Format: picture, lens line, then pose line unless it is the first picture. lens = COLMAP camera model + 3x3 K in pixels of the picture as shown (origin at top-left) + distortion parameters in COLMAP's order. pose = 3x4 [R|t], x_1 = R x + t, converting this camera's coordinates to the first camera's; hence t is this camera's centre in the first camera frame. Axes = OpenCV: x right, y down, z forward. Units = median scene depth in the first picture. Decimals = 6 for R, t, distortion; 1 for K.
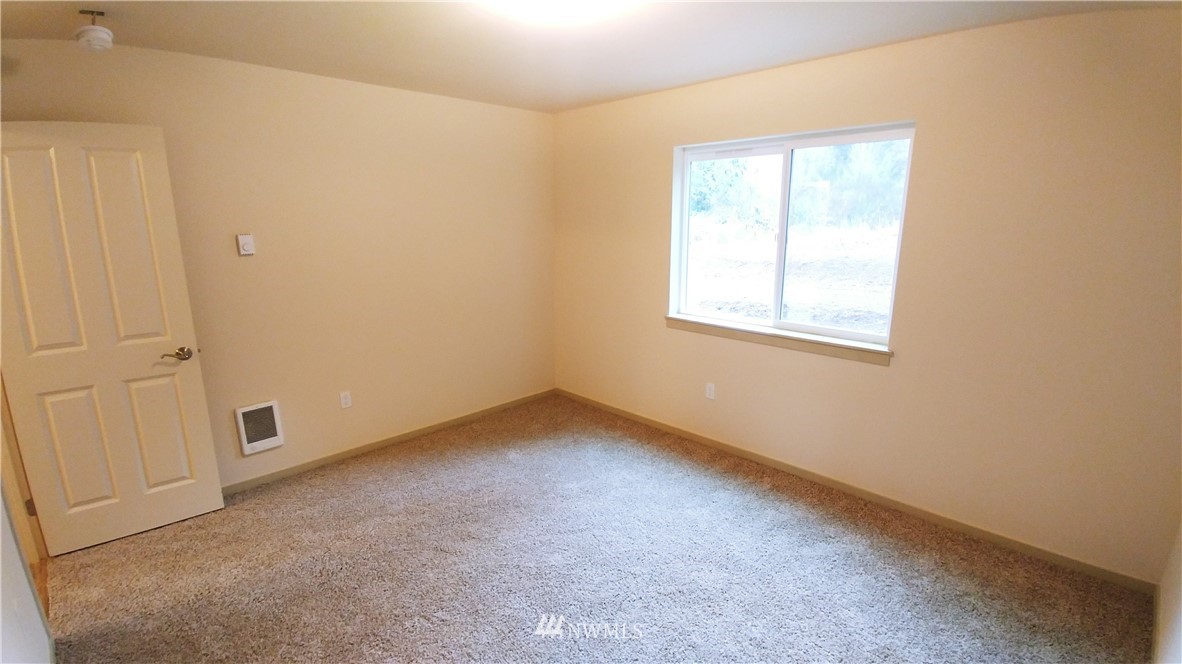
lens RADIAL K [[535.3, 0, 594.7], [0, 535.3, 336.2], [0, 0, 1]] dist [-0.016847, 0.000228]
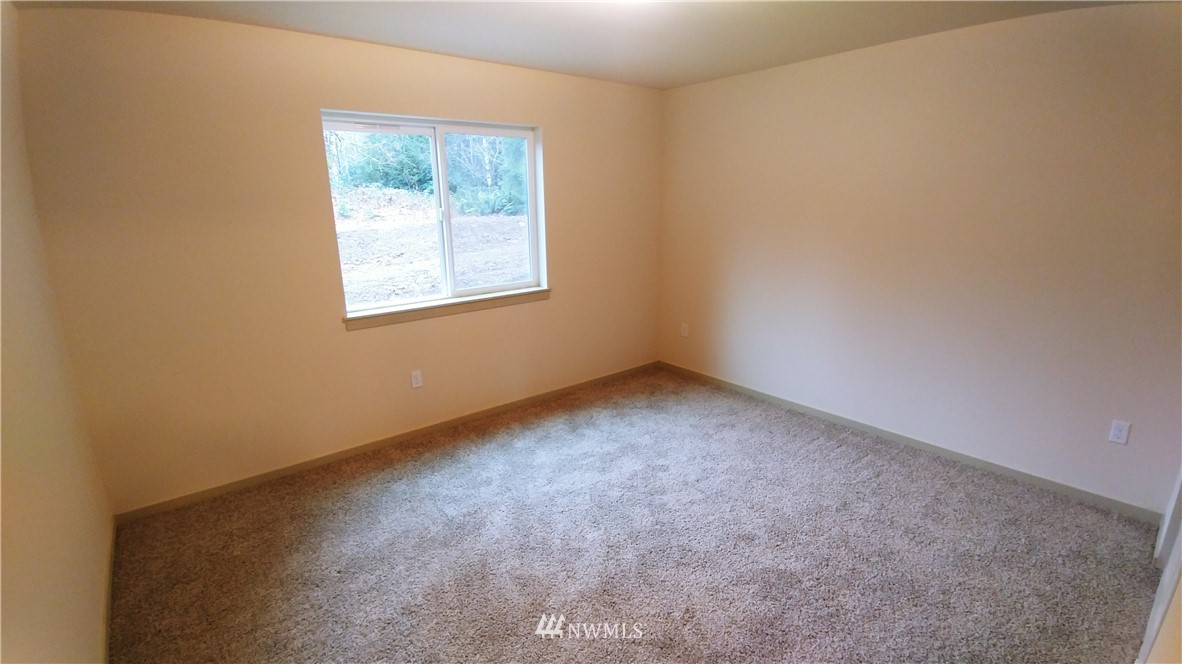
lens RADIAL K [[509.1, 0, 593.2], [0, 509.1, 325.2], [0, 0, 1]] dist [-0.001083, -0.009092]
pose [[0.111701, -0.234743, 0.965618, -0.771815], [0.235932, 0.950181, 0.203698, -0.127800], [-0.965329, 0.205067, 0.161519, 0.678872]]
